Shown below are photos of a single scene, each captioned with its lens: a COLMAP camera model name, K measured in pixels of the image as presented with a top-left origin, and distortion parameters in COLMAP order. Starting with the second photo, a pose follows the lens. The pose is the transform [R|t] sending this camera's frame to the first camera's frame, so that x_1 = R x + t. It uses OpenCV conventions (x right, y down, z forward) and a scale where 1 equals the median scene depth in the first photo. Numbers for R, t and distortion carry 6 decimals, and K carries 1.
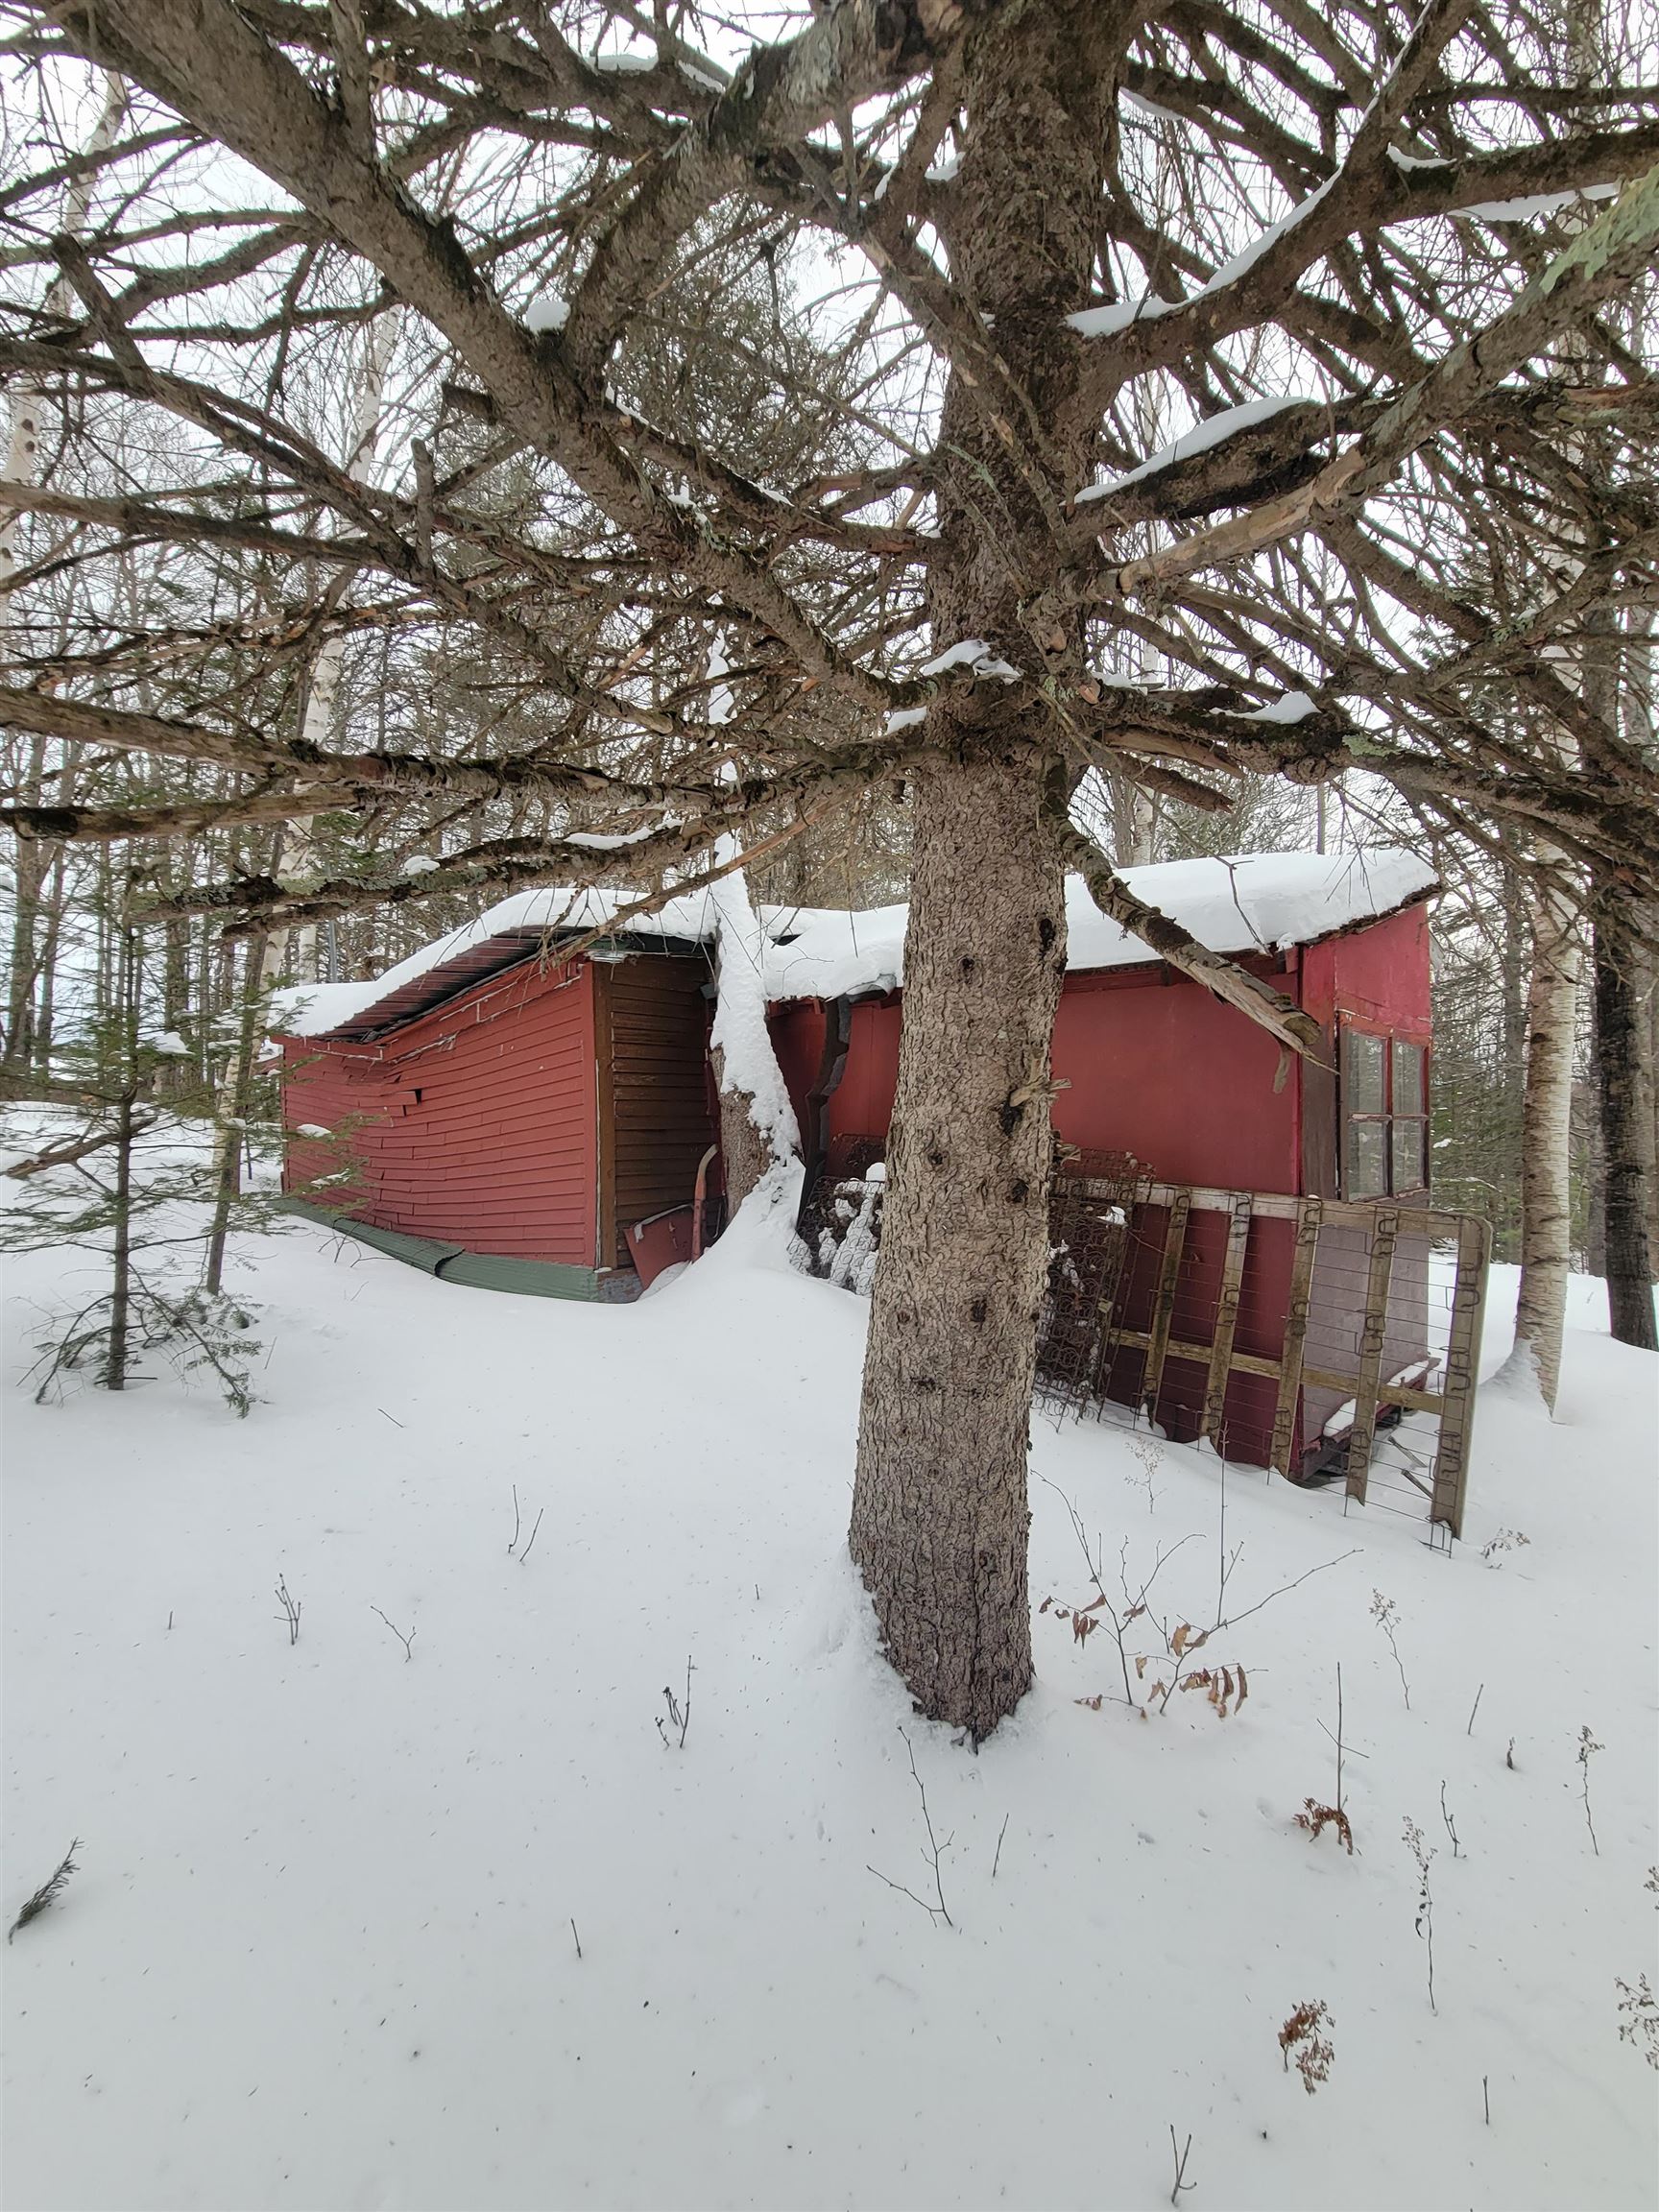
lens RADIAL K [[900.8, 0, 829.5], [0, 900.8, 1106.0], [0, 0, 1]] dist [-0.003204, -0.000029]
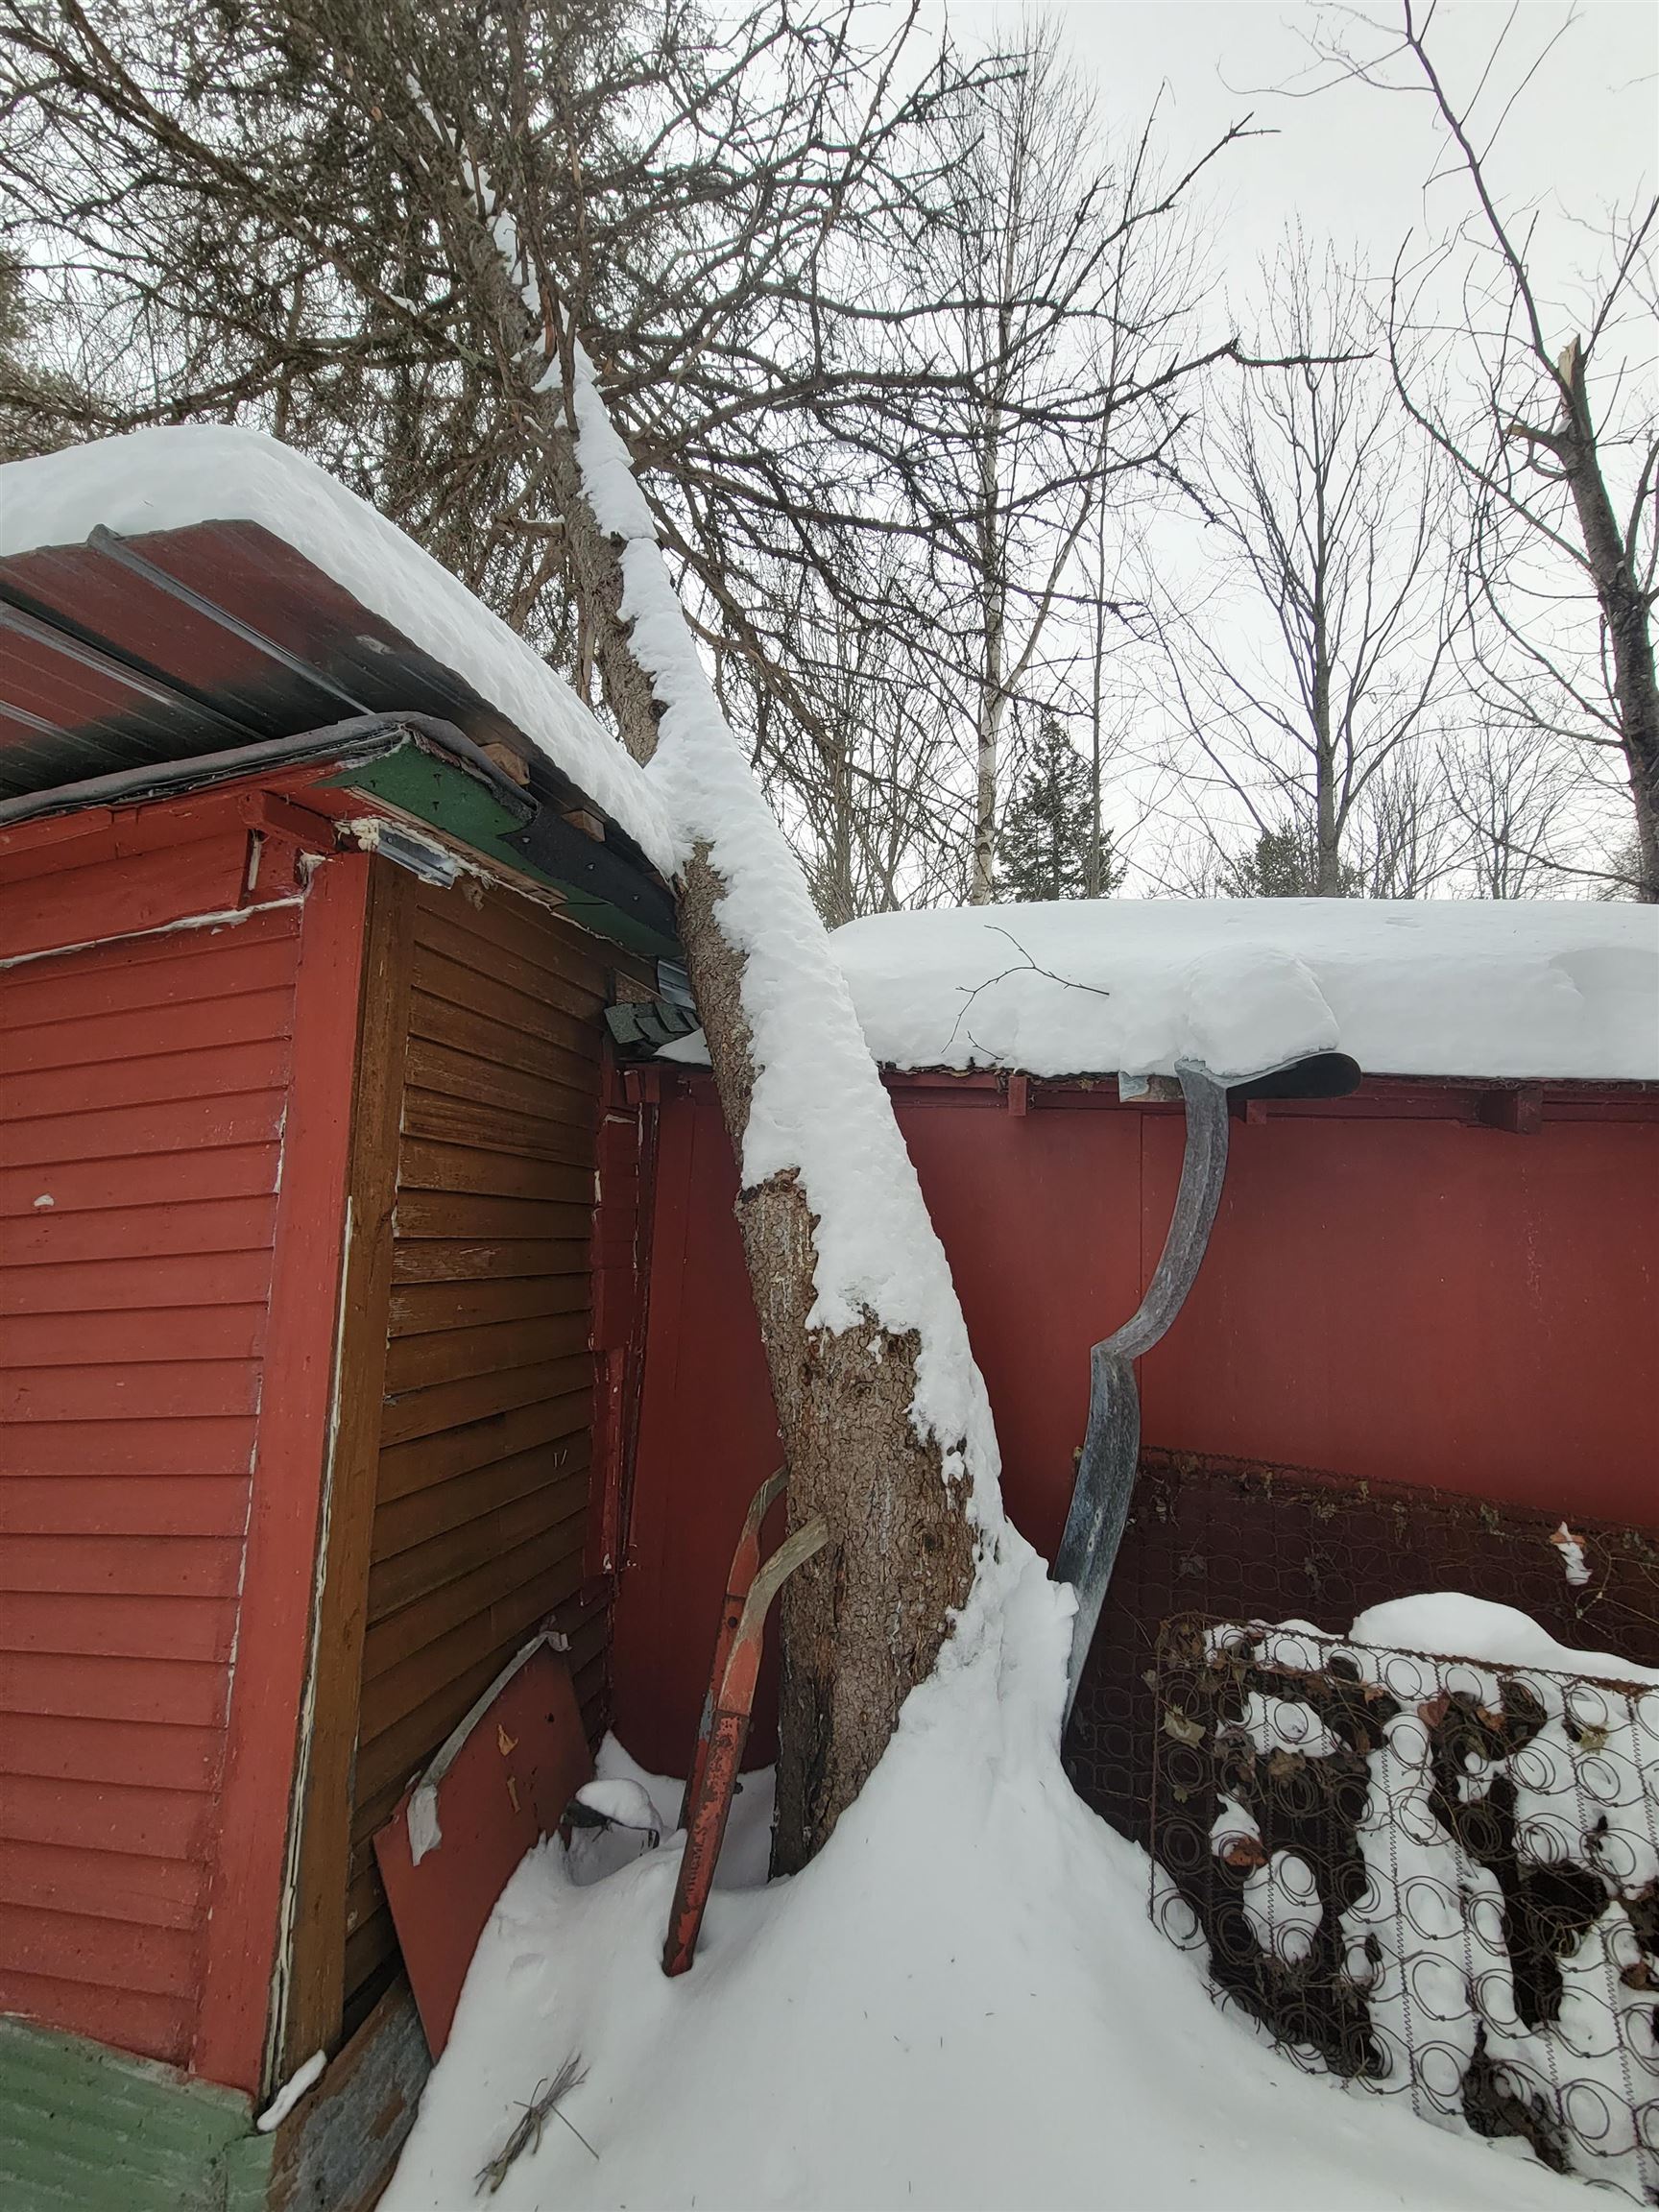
lens RADIAL K [[900.8, 0, 829.5], [0, 900.8, 1106.0], [0, 0, 1]] dist [-0.003204, -0.000029]
pose [[0.870365, 0.102706, 0.481576, -0.279355], [-0.044883, 0.990481, -0.130123, -0.052521], [-0.490357, 0.091640, 0.866690, 0.723380]]
